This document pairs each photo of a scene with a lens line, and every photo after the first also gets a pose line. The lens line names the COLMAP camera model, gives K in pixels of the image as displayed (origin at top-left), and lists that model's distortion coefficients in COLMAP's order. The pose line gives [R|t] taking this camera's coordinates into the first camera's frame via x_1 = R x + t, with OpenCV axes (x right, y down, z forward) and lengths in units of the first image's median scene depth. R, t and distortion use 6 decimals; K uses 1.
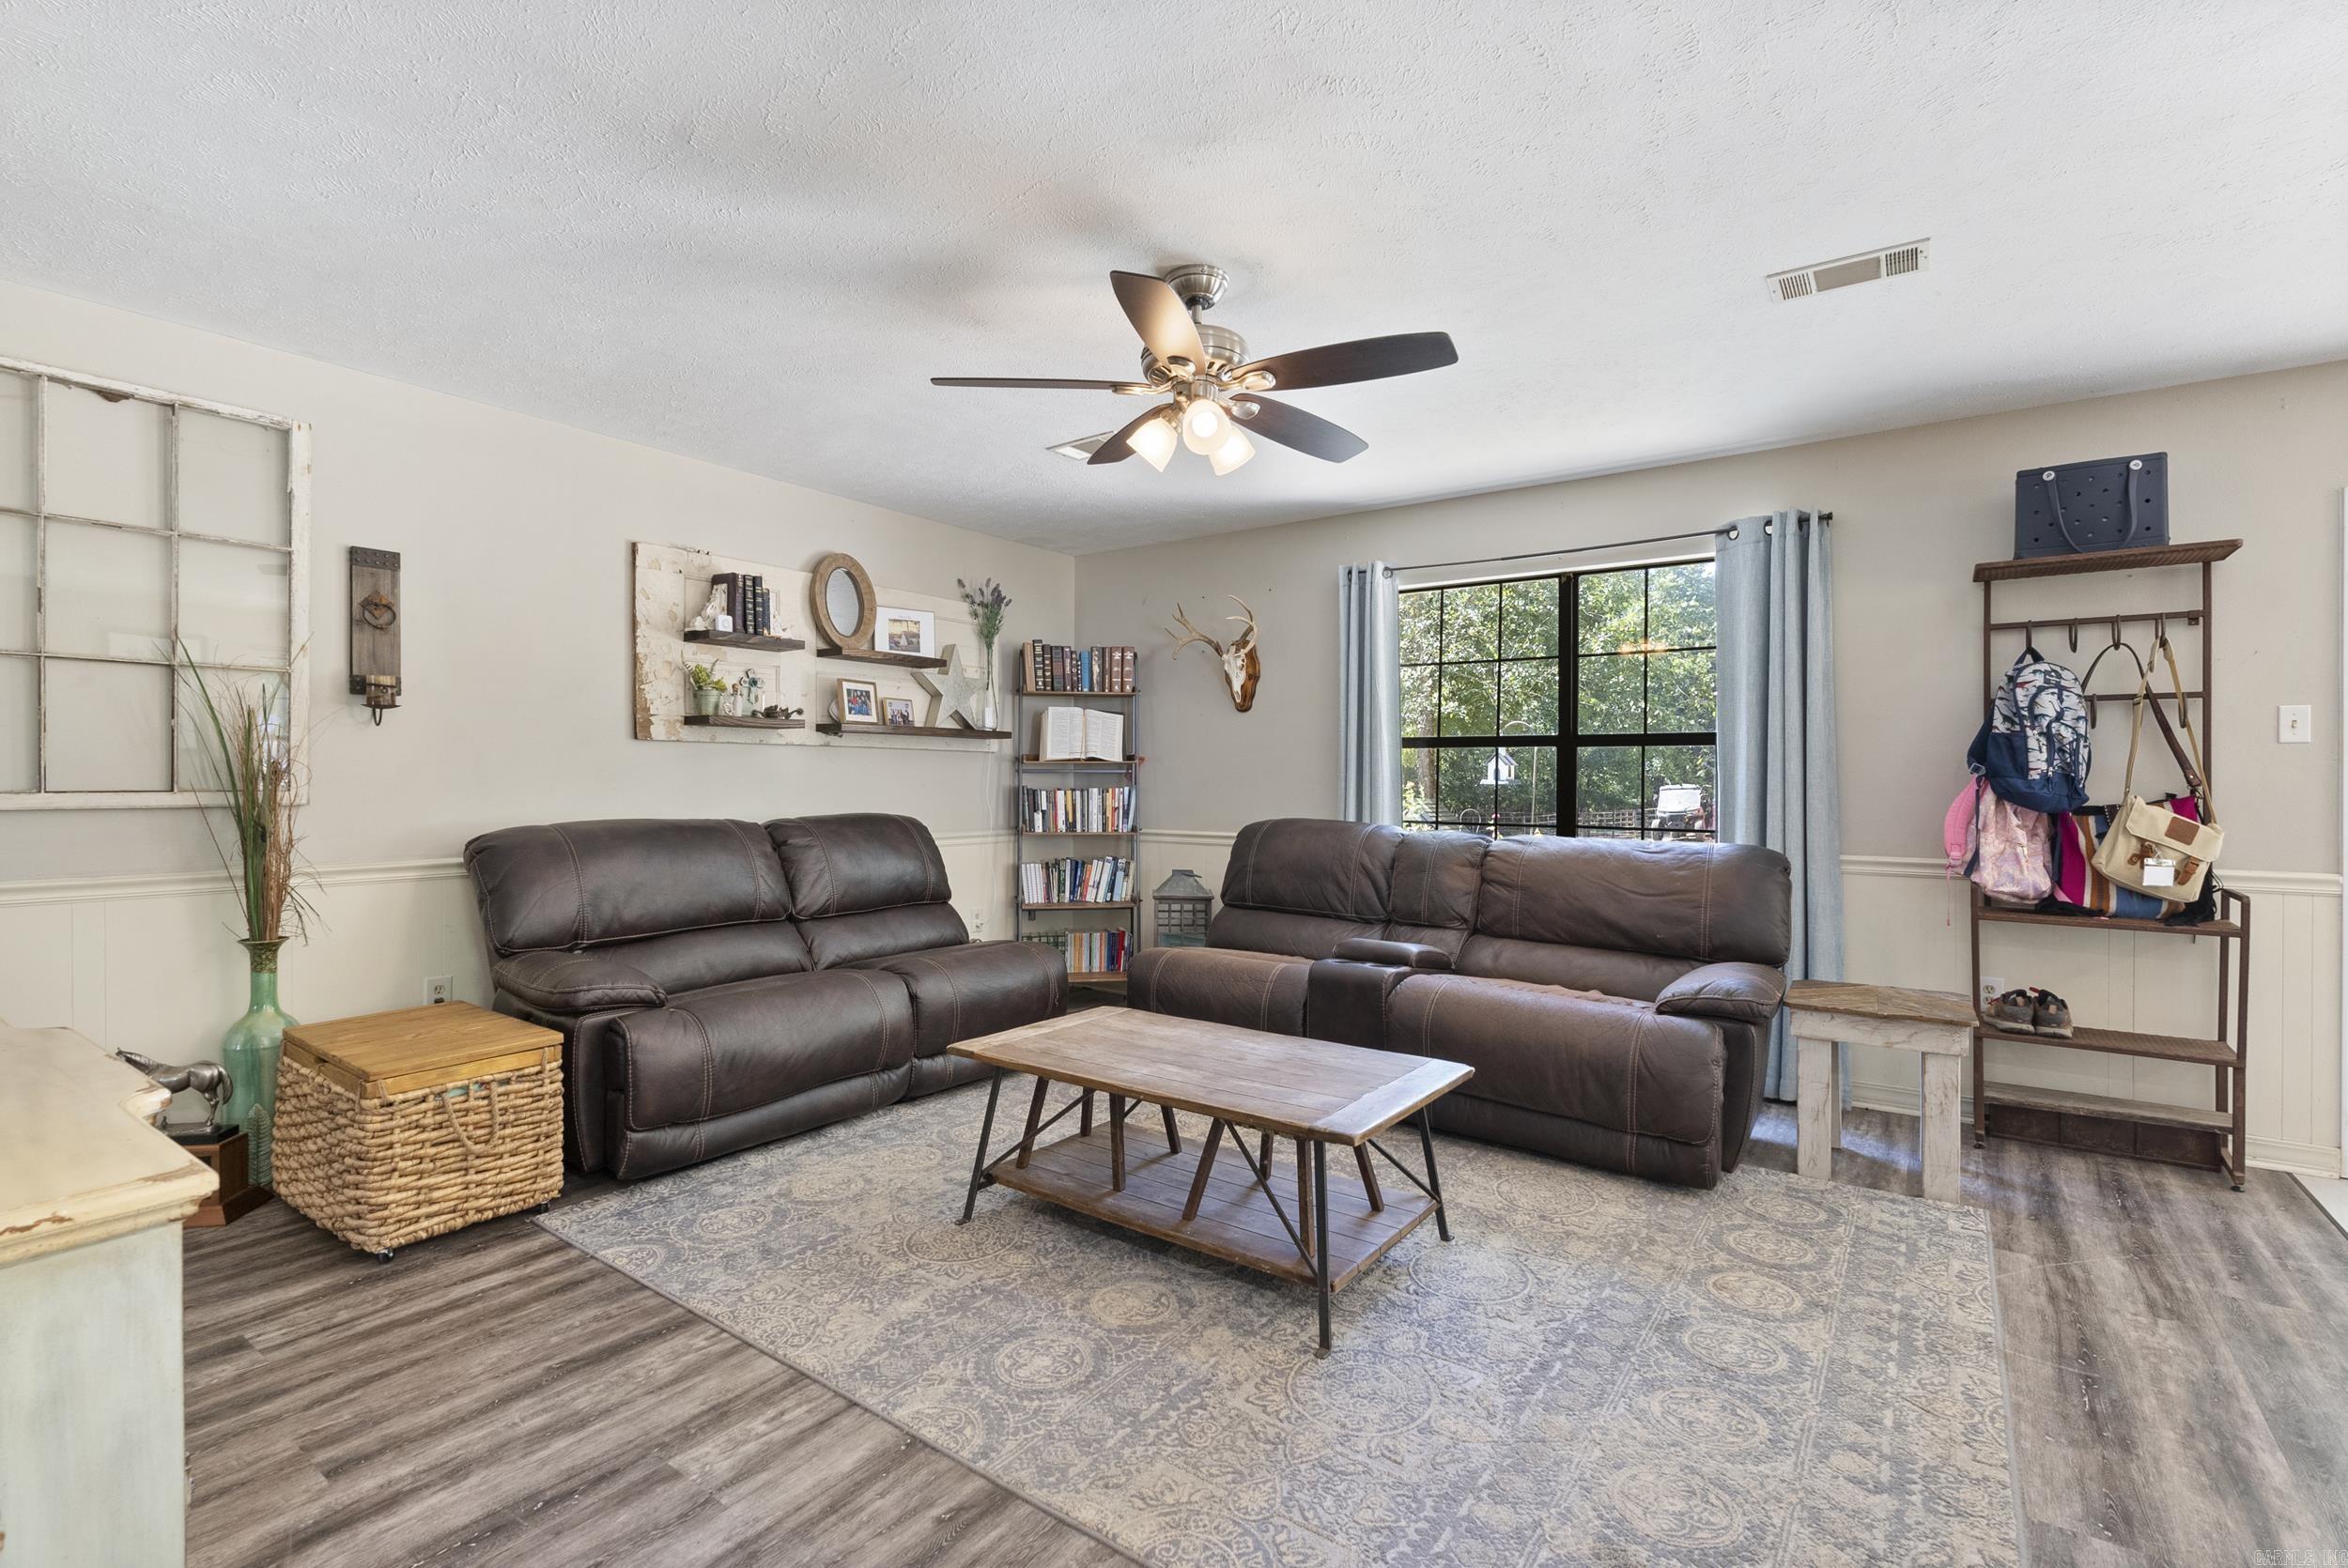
lens RADIAL K [[1049.8, 0, 1178.5], [0, 1049.8, 787.1], [0, 0, 1]] dist [-0.004627, -0.000085]
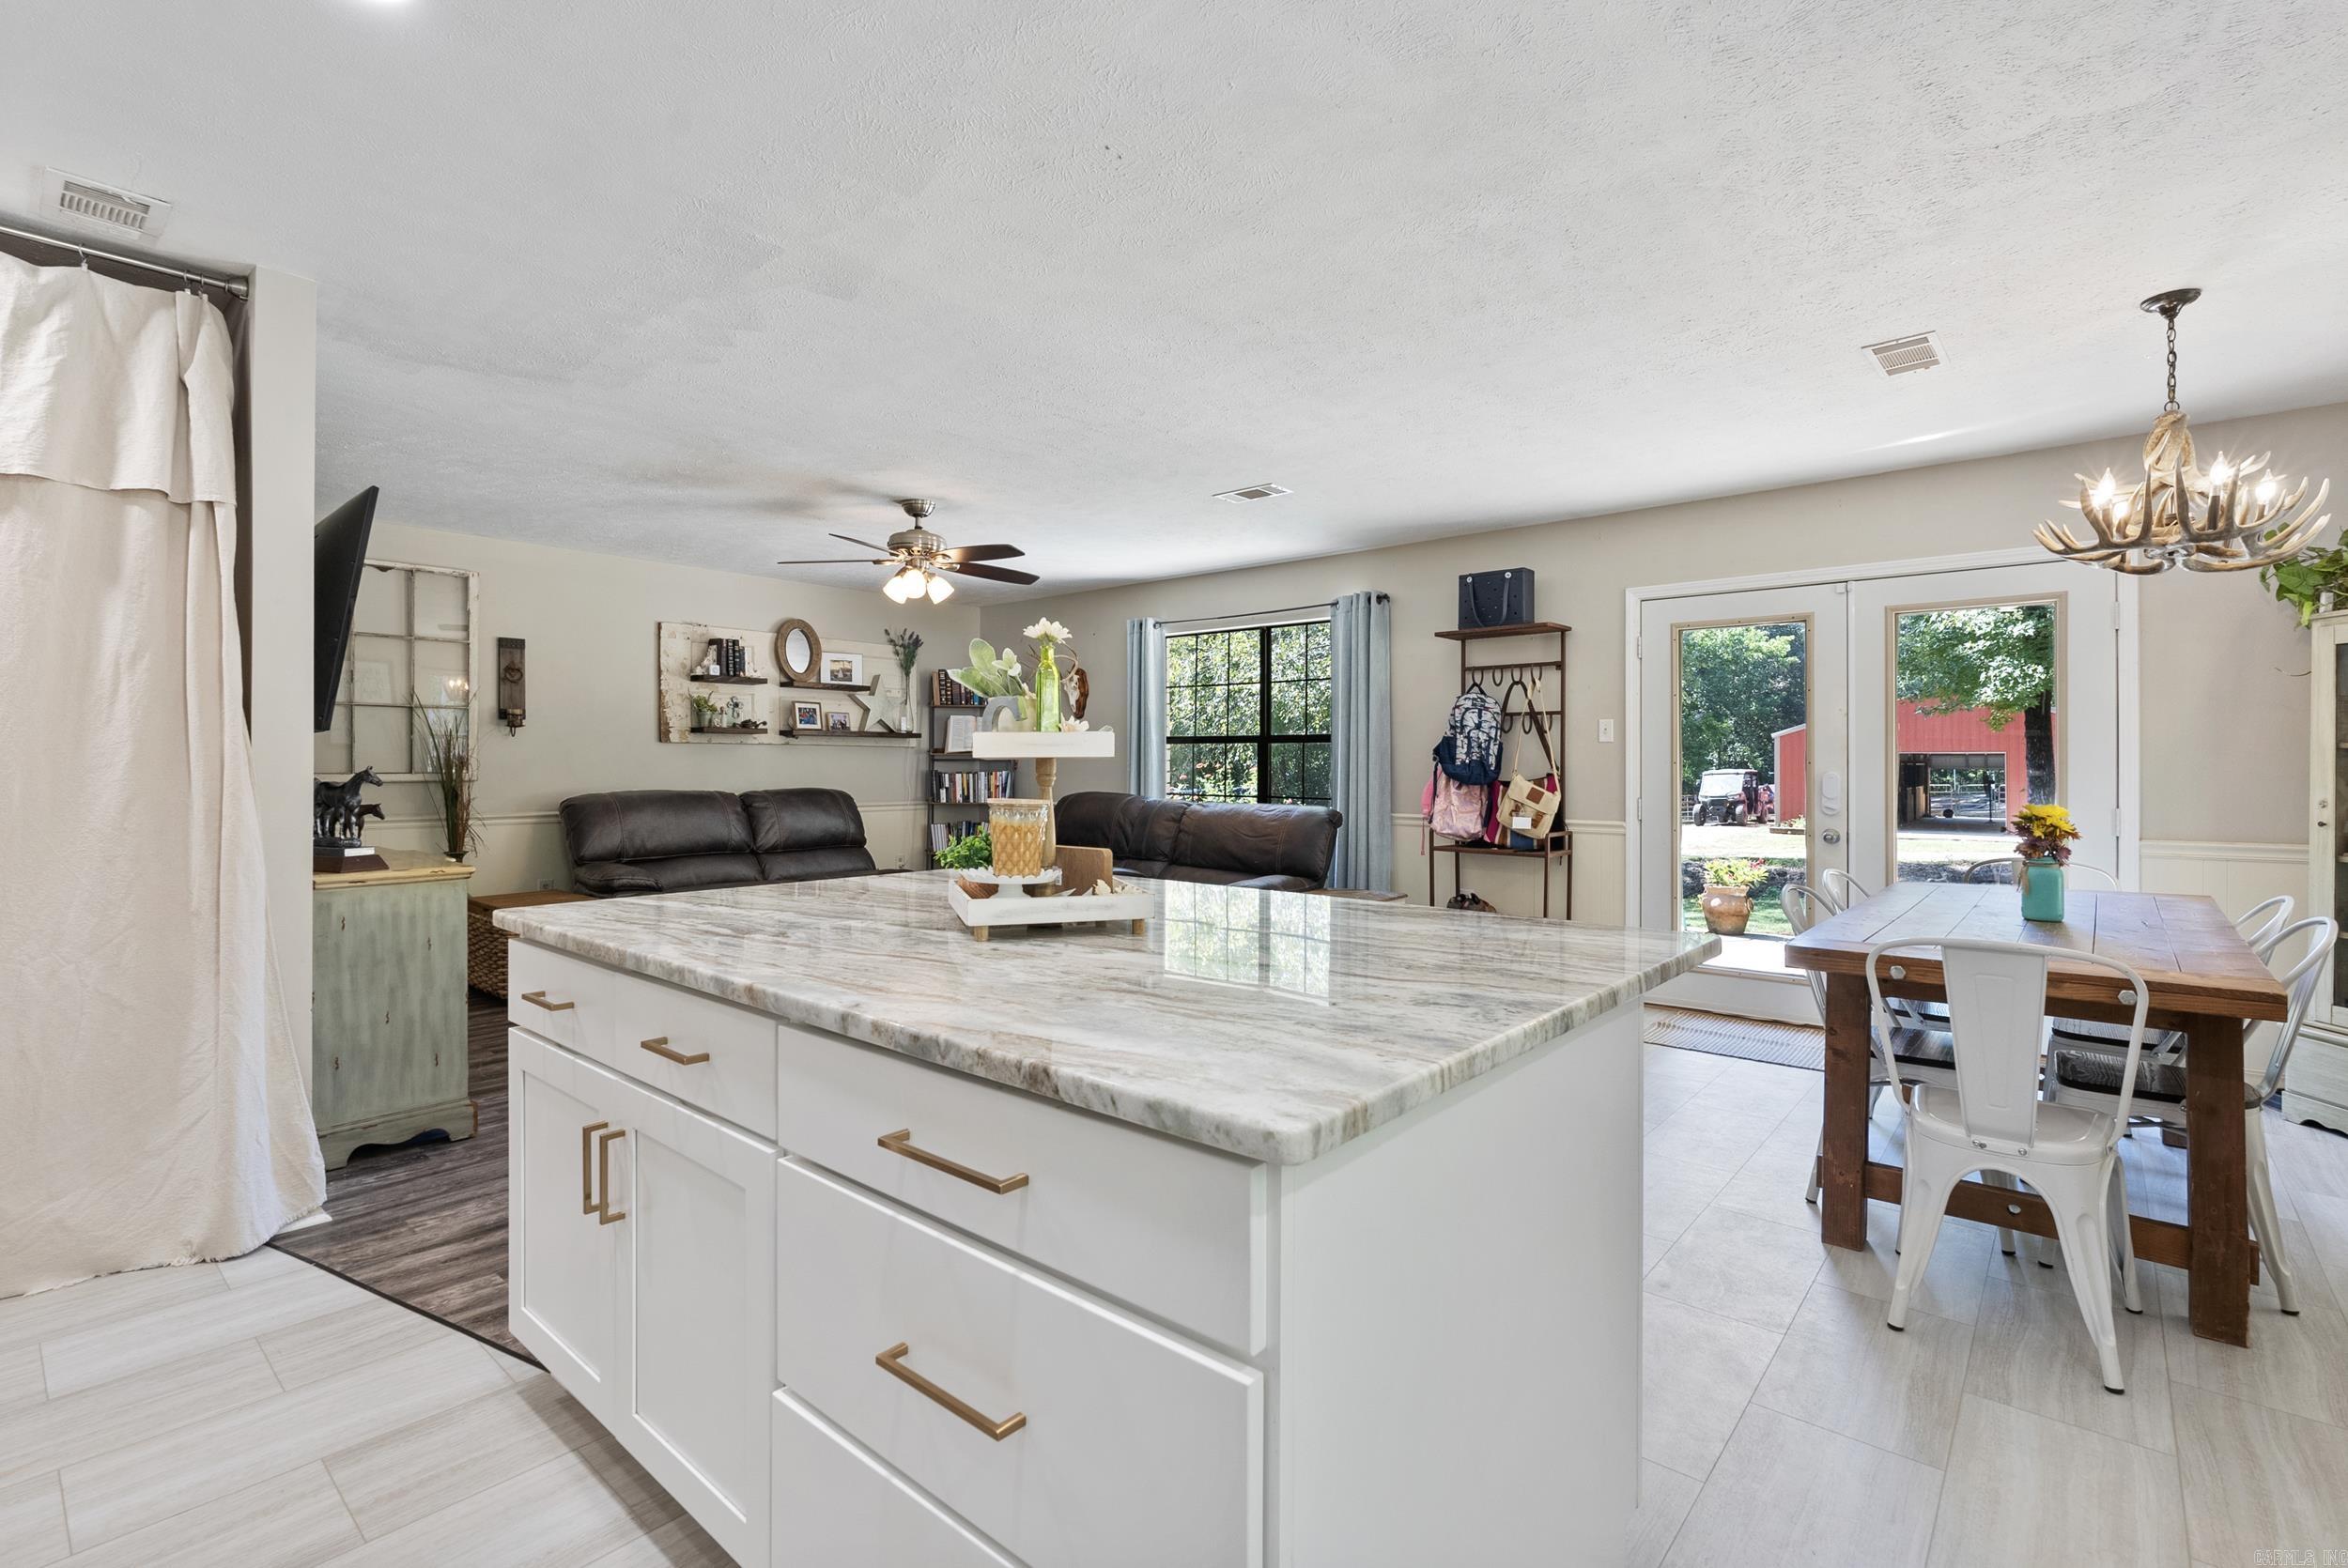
lens RADIAL K [[1049.8, 0, 1173.9], [0, 1049.8, 772.8], [0, 0, 1]] dist [-0.004627, -0.000085]
pose [[0.995988, -0.001244, -0.089478, 0.411300], [0.001188, 0.999999, -0.000676, 0.004478], [0.089478, 0.000567, 0.995989, -0.540000]]
